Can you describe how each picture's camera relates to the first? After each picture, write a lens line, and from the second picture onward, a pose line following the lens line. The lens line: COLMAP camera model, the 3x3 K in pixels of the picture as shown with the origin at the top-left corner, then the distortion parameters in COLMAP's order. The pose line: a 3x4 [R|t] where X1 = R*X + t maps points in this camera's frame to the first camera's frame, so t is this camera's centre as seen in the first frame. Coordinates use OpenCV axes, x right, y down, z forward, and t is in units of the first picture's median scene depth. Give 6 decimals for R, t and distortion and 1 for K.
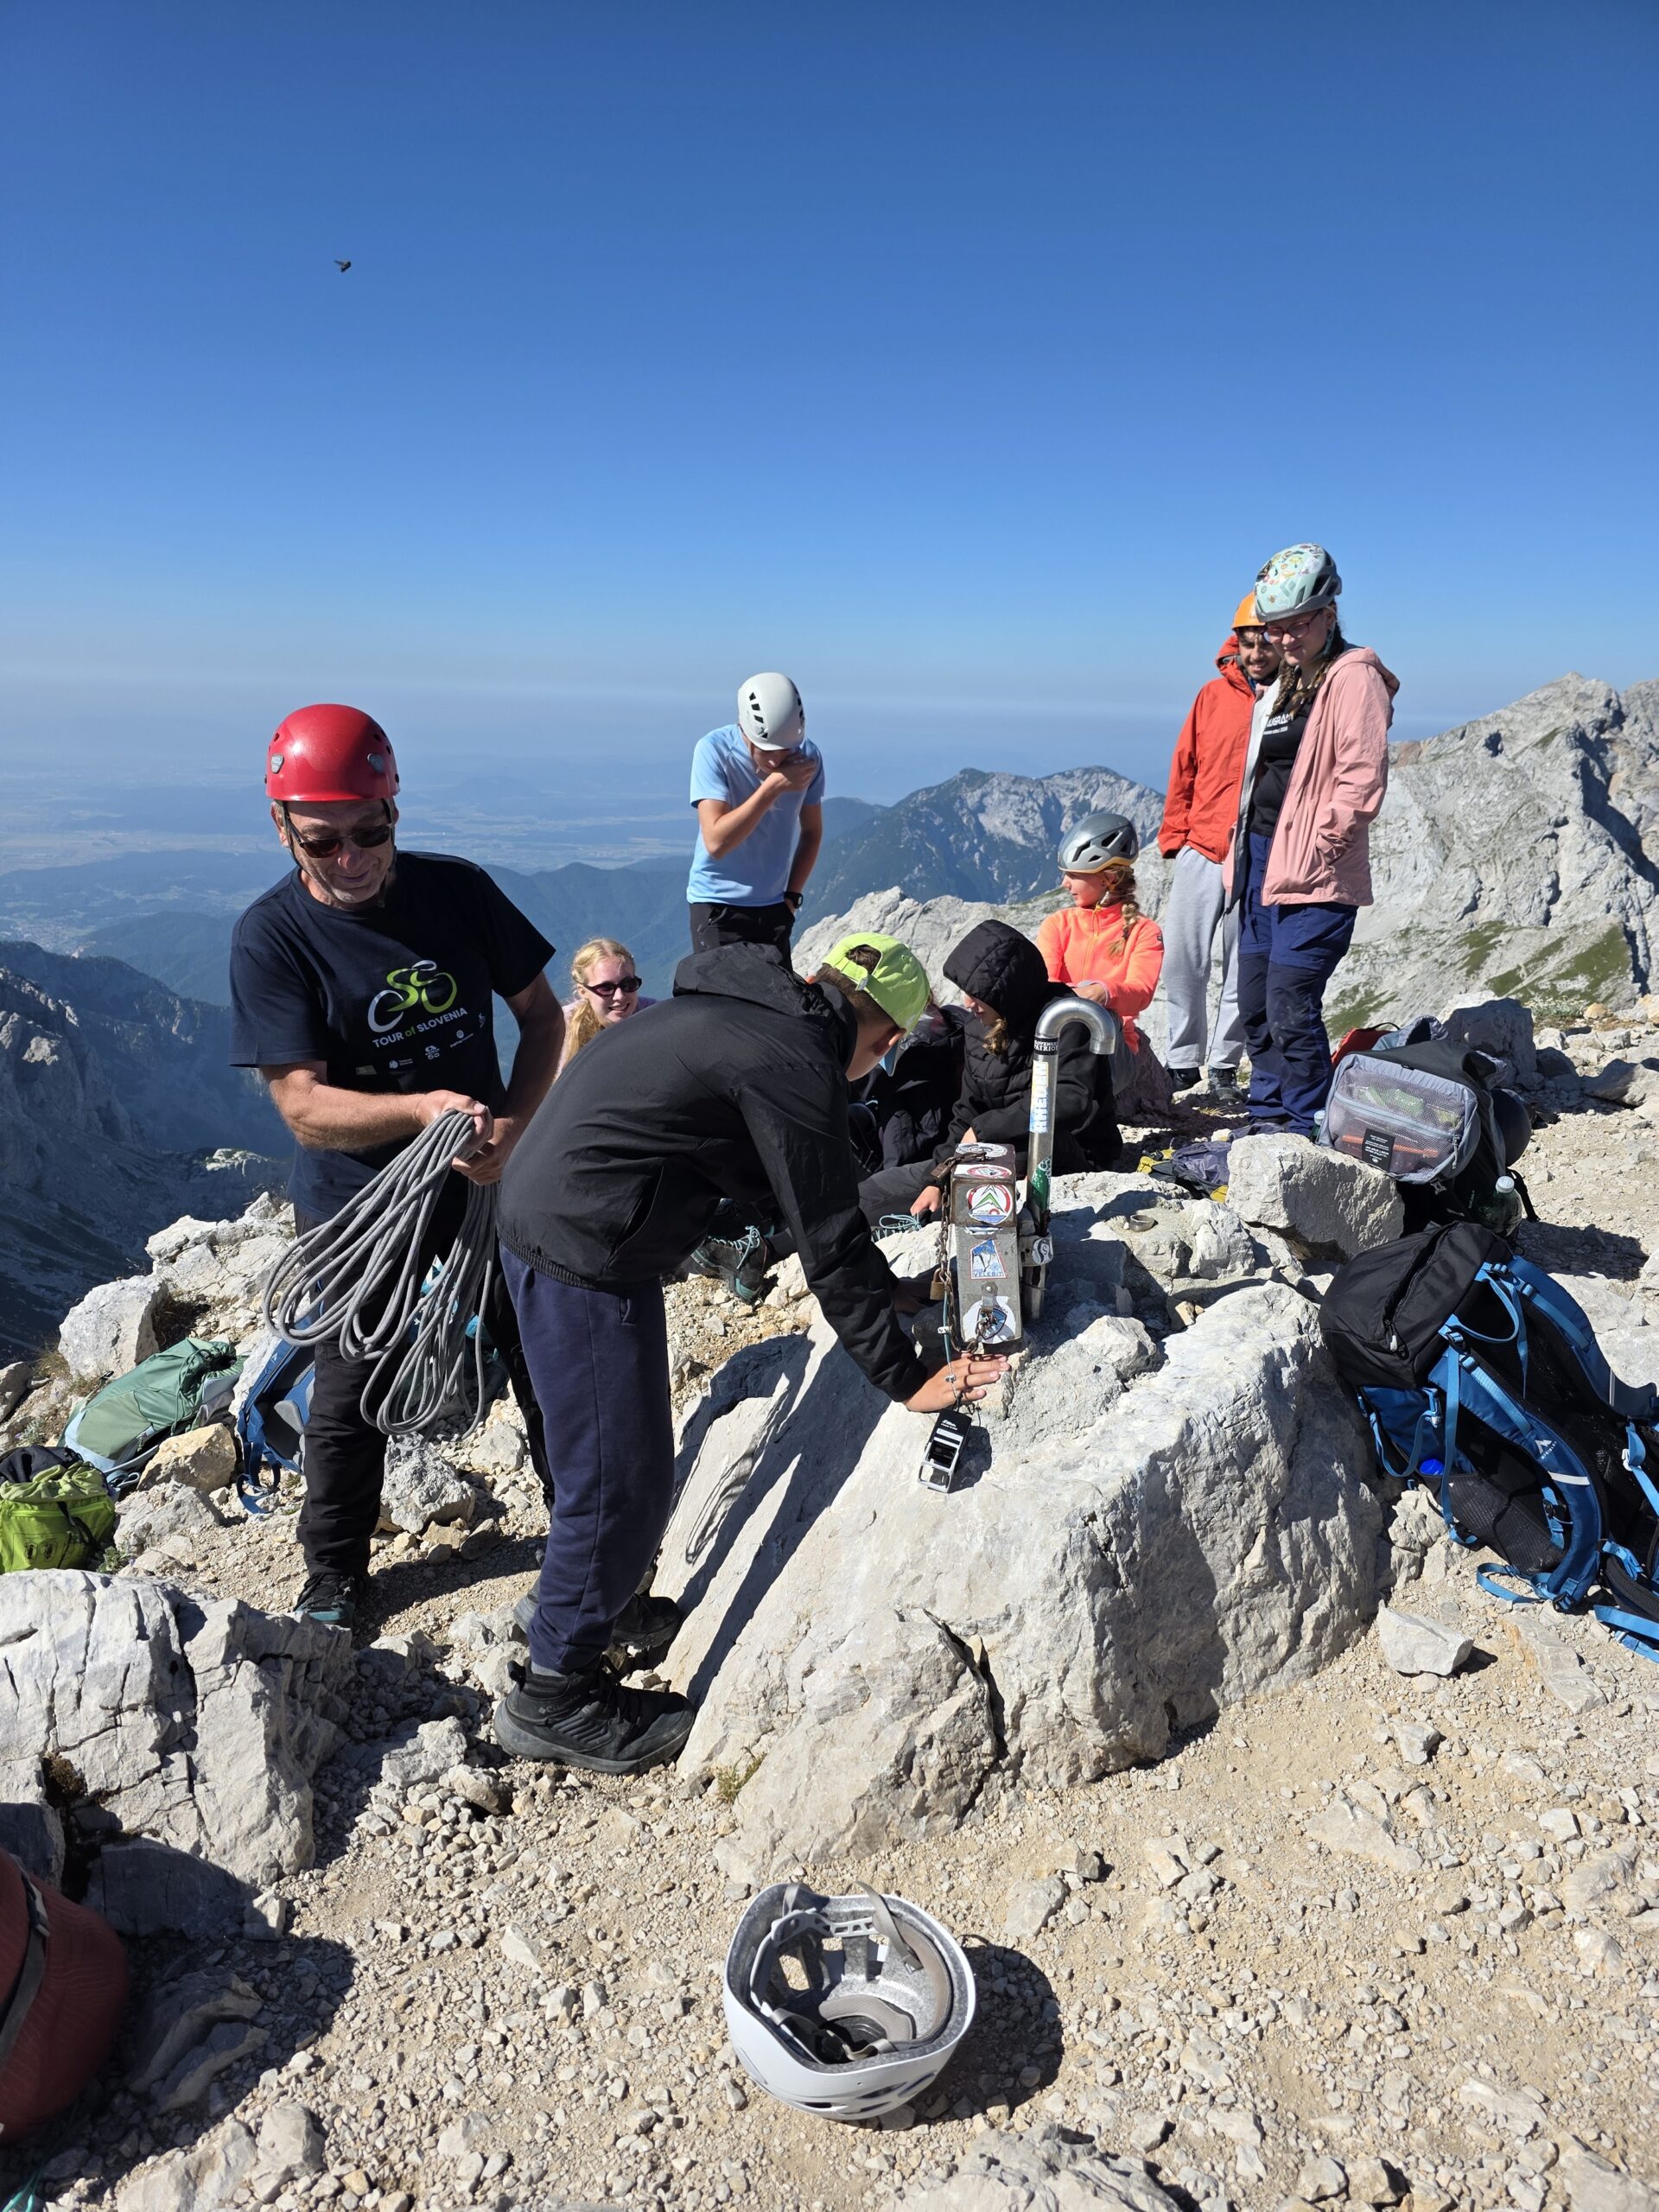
lens RADIAL K [[1506.6, 0, 810.3], [0, 1506.6, 1118.0], [0, 0, 1]] dist [0.060940, -0.055318]
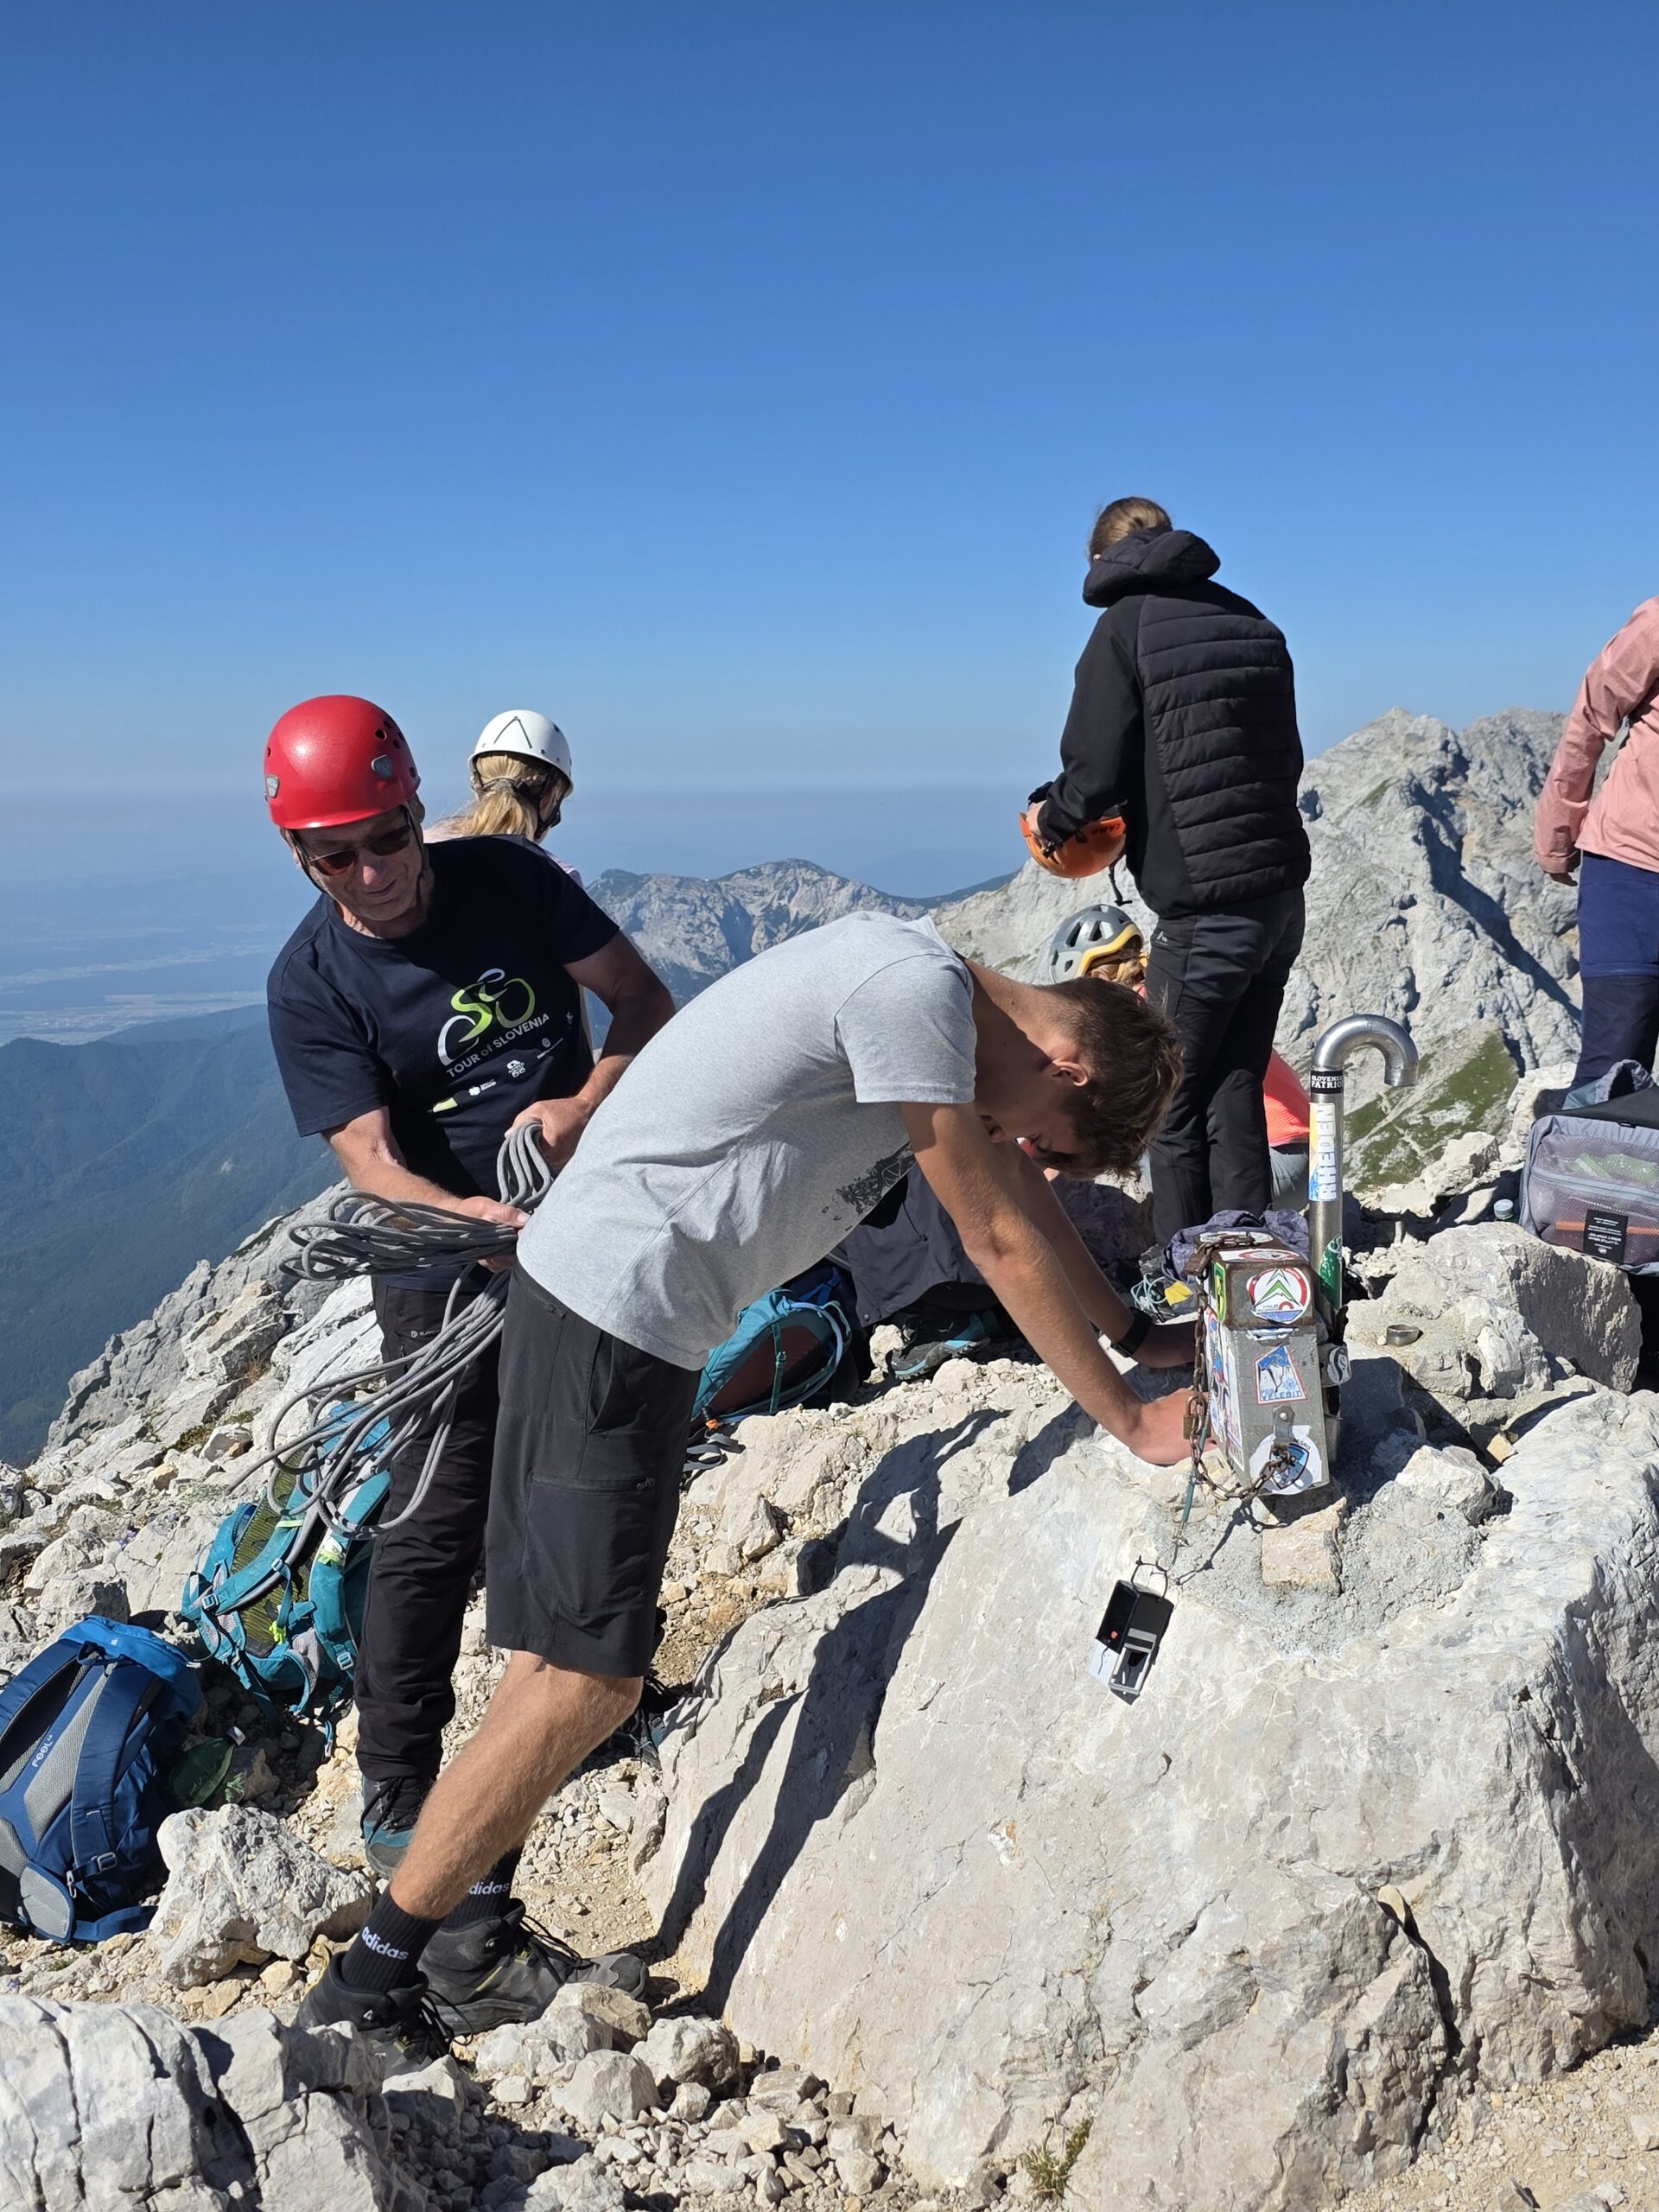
lens RADIAL K [[2215.0, 0, 829.5], [0, 2215.0, 1106.0], [0, 0, 1]] dist [0.068129, -0.084272]
pose [[0.979141, -0.071546, 0.190166, -0.326116], [0.093975, 0.989293, -0.111664, 0.069956], [-0.180141, 0.127205, 0.975381, -0.030724]]
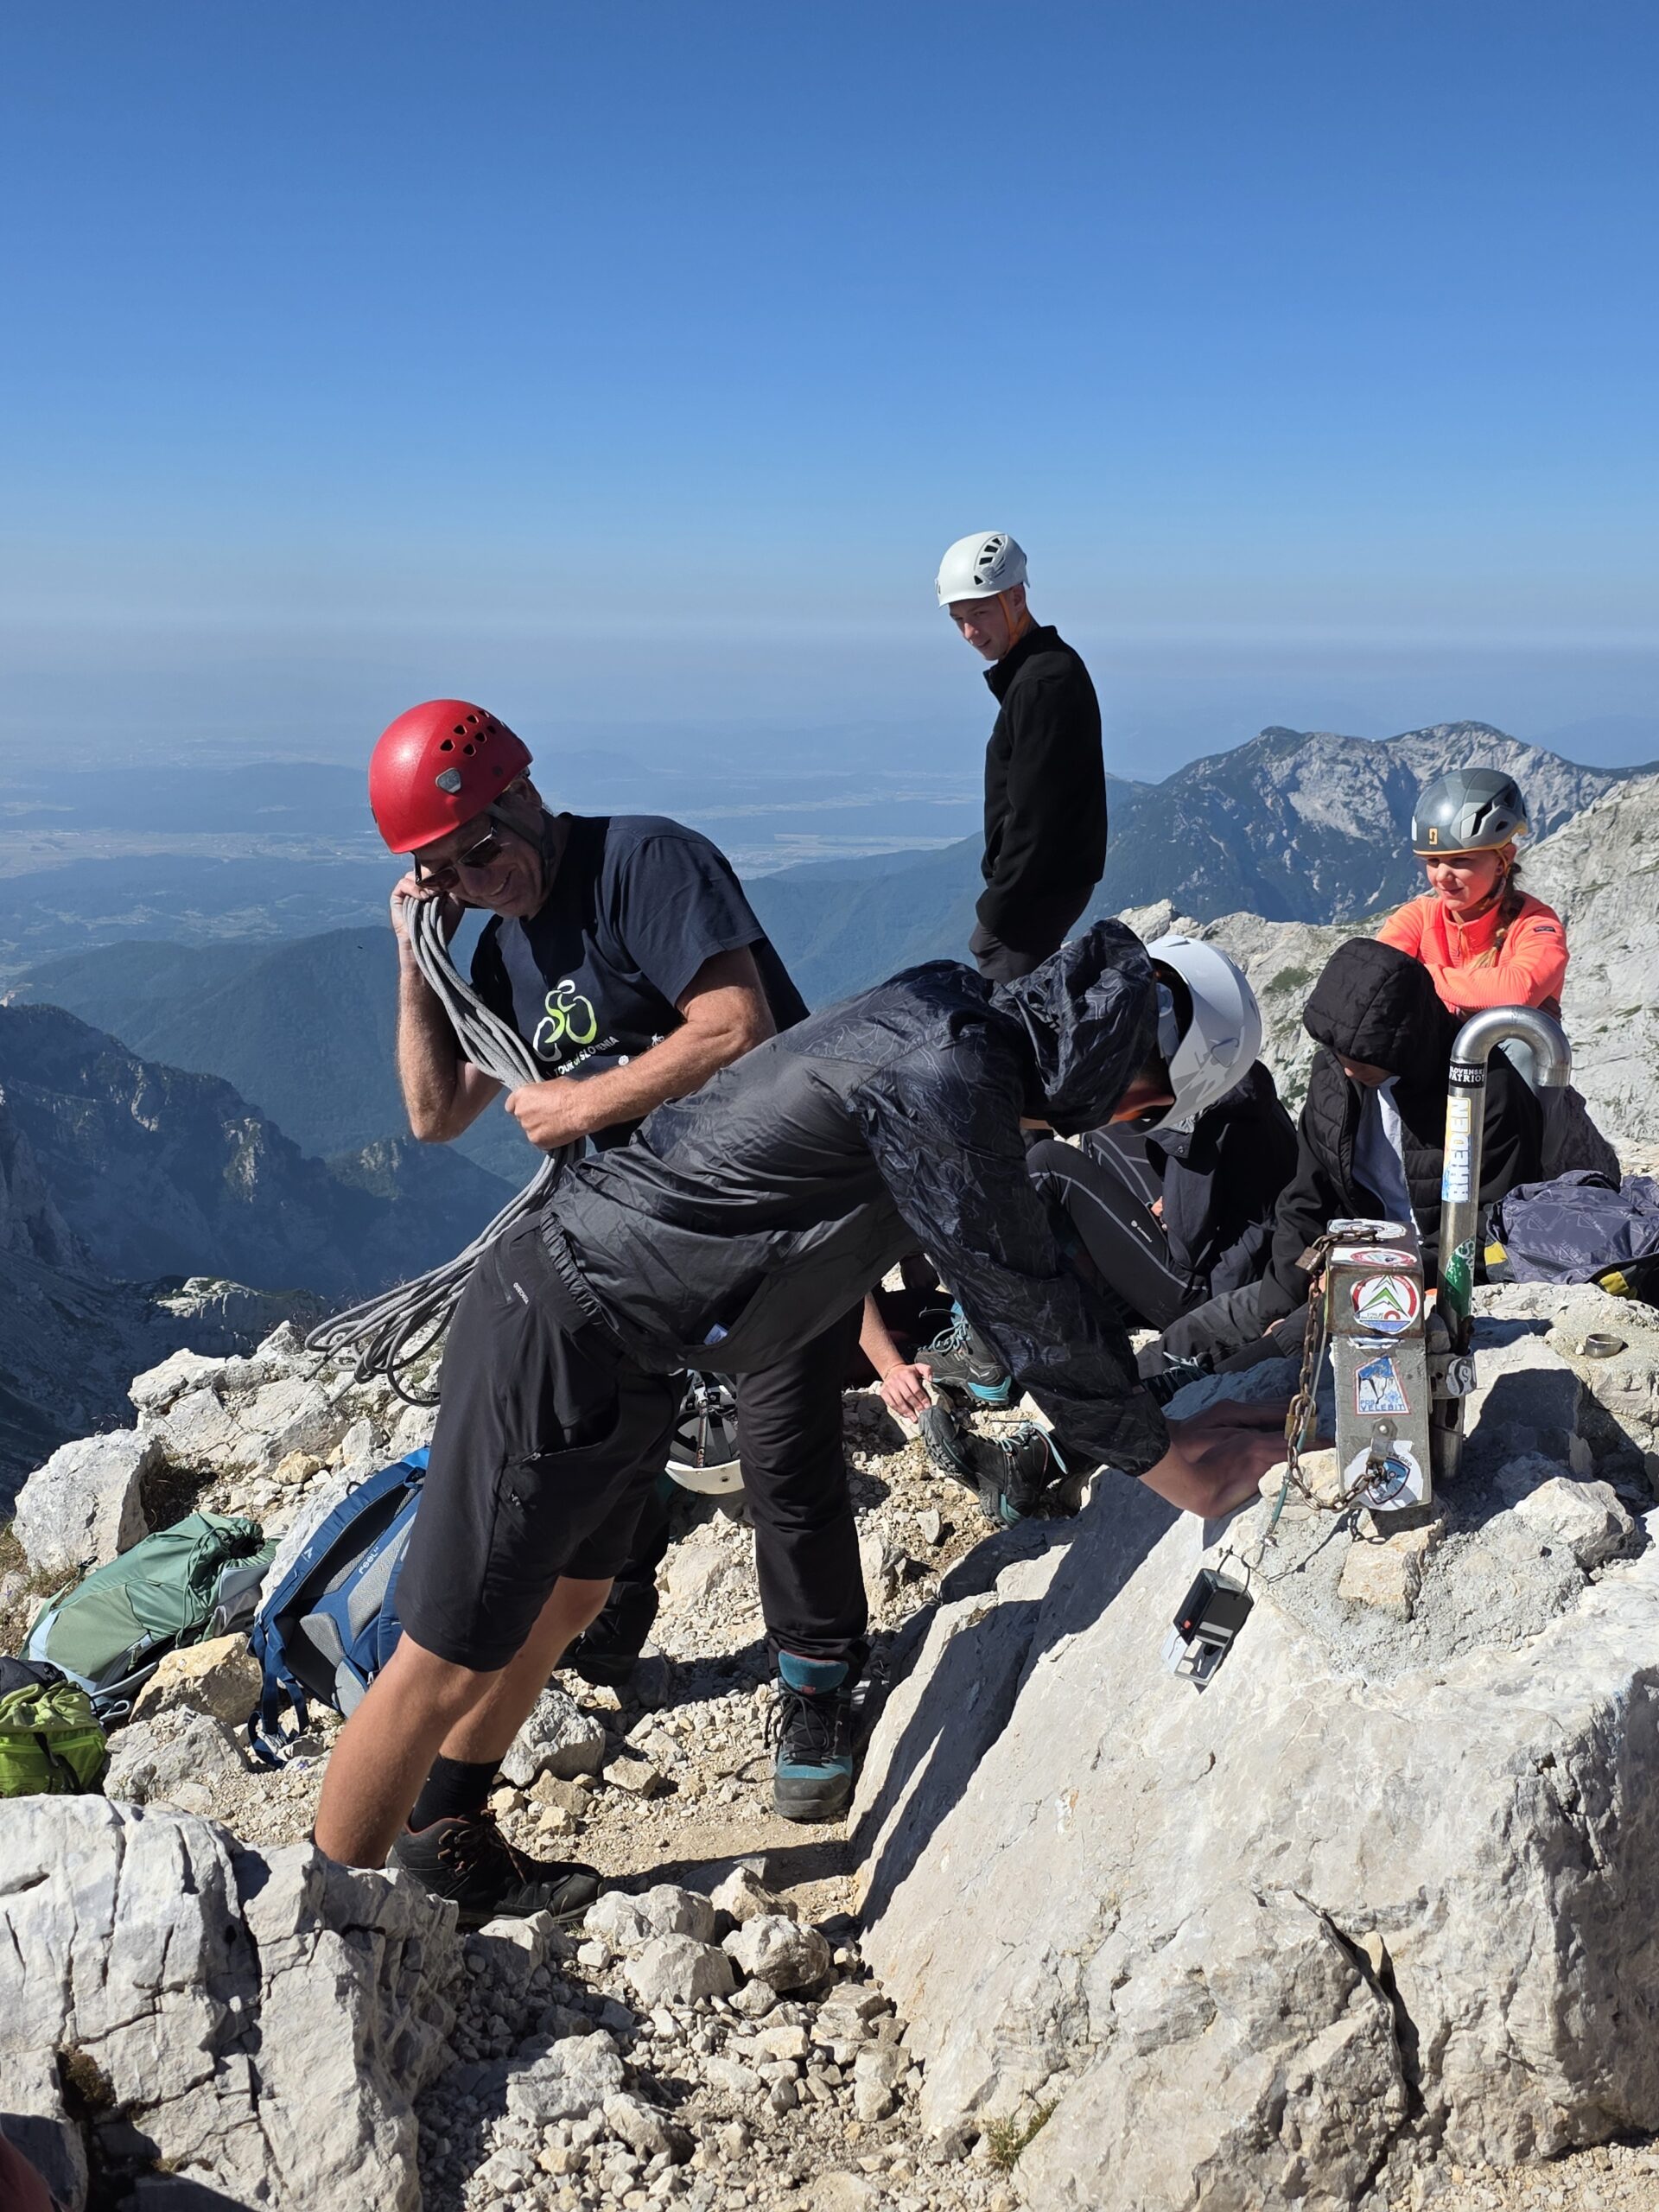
lens RADIAL K [[2218.3, 0, 829.9], [0, 2218.3, 1121.9], [0, 0, 1]] dist [0.056571, -0.053272]
pose [[0.995642, 0.004473, -0.093152, -0.042264], [-0.009411, 0.998570, -0.052631, 0.032745], [0.092784, 0.053278, 0.994260, -0.041860]]
